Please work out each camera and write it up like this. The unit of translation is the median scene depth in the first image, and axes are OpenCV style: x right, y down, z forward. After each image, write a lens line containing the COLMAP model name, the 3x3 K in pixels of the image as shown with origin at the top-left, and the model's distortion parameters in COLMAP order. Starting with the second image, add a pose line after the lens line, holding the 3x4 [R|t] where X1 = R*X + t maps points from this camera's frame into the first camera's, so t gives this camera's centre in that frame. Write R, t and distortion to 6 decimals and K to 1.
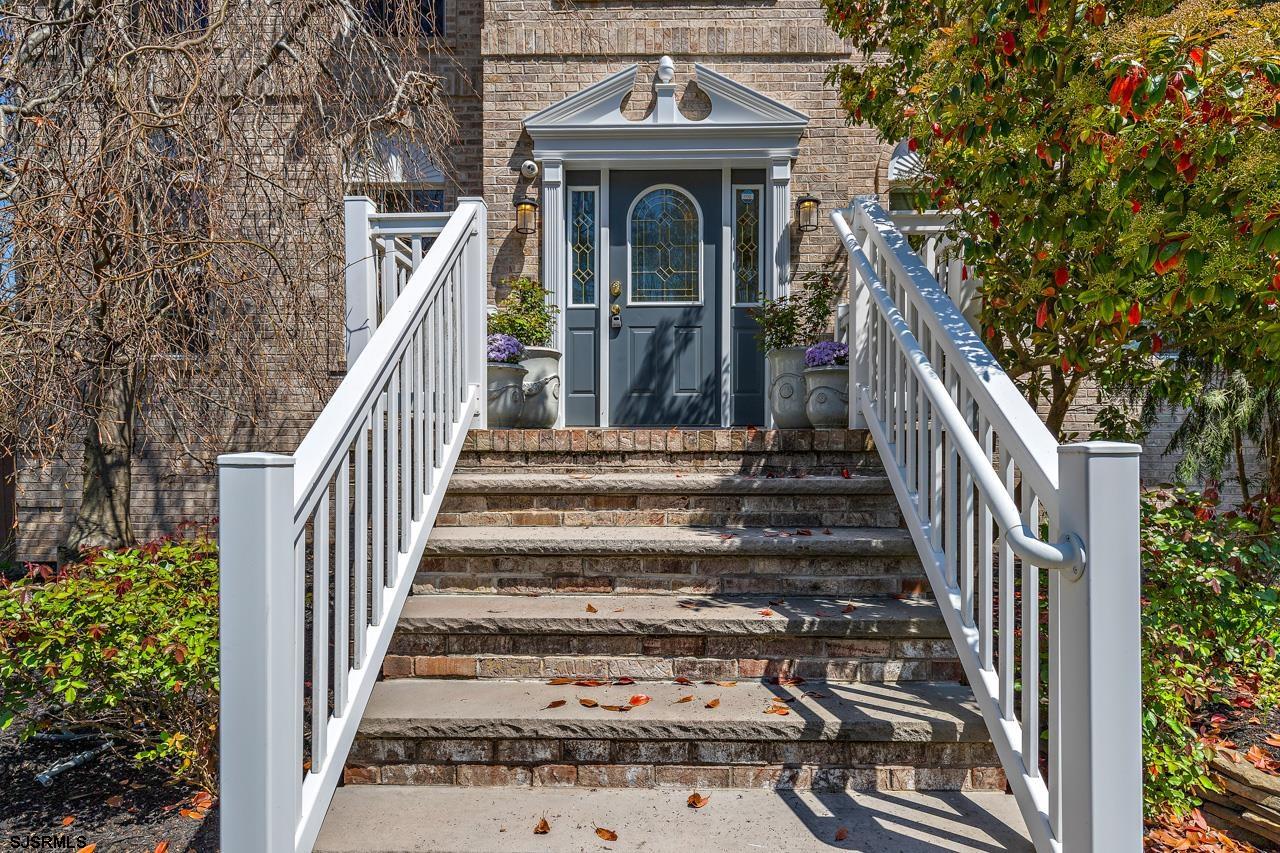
lens RADIAL K [[729.3, 0, 635.0], [0, 729.3, 427.2], [0, 0, 1]] dist [0.000649, 0.000037]
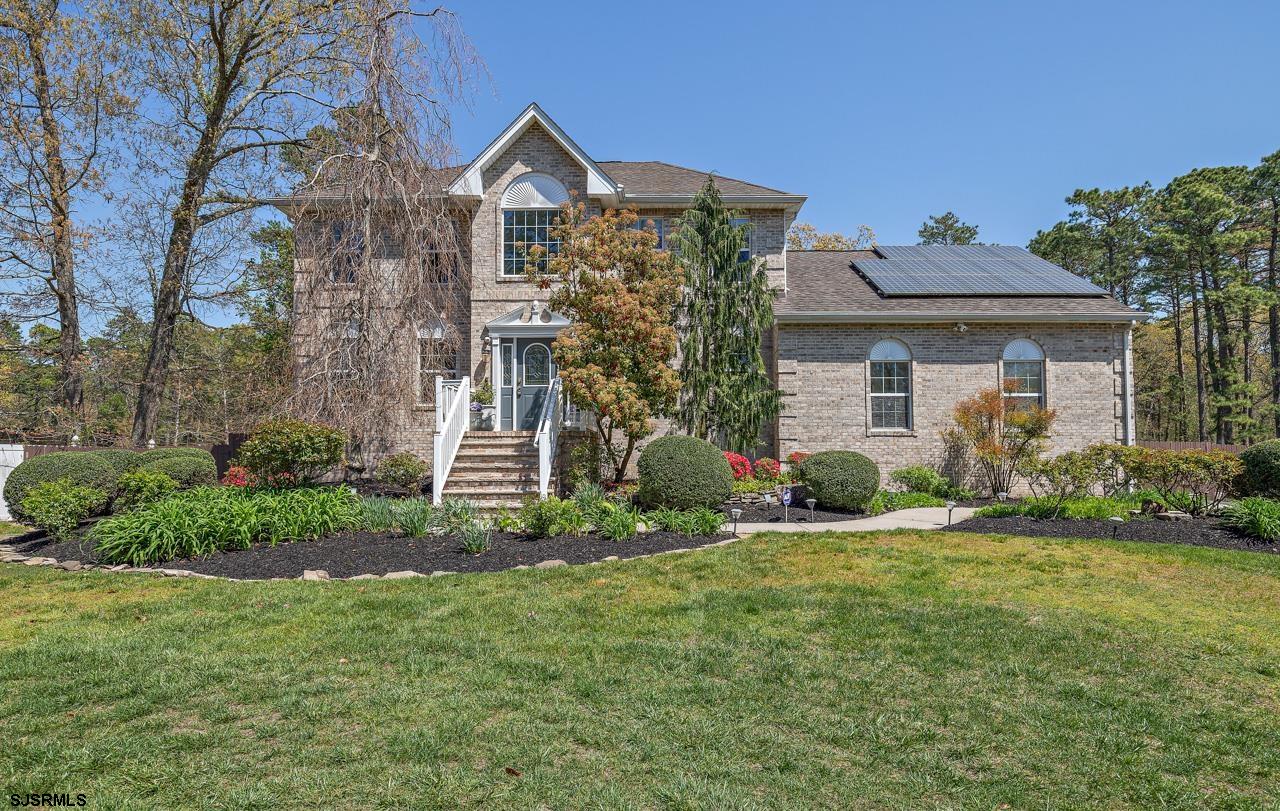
lens RADIAL K [[733.6, 0, 645.7], [0, 733.6, 405.2], [0, 0, 1]] dist [0.002750, 0.000061]
pose [[0.999866, -0.000022, 0.016385, 0.425630], [0.000627, 0.999317, -0.036946, 0.006779], [-0.016373, 0.036951, 0.999183, -1.860043]]
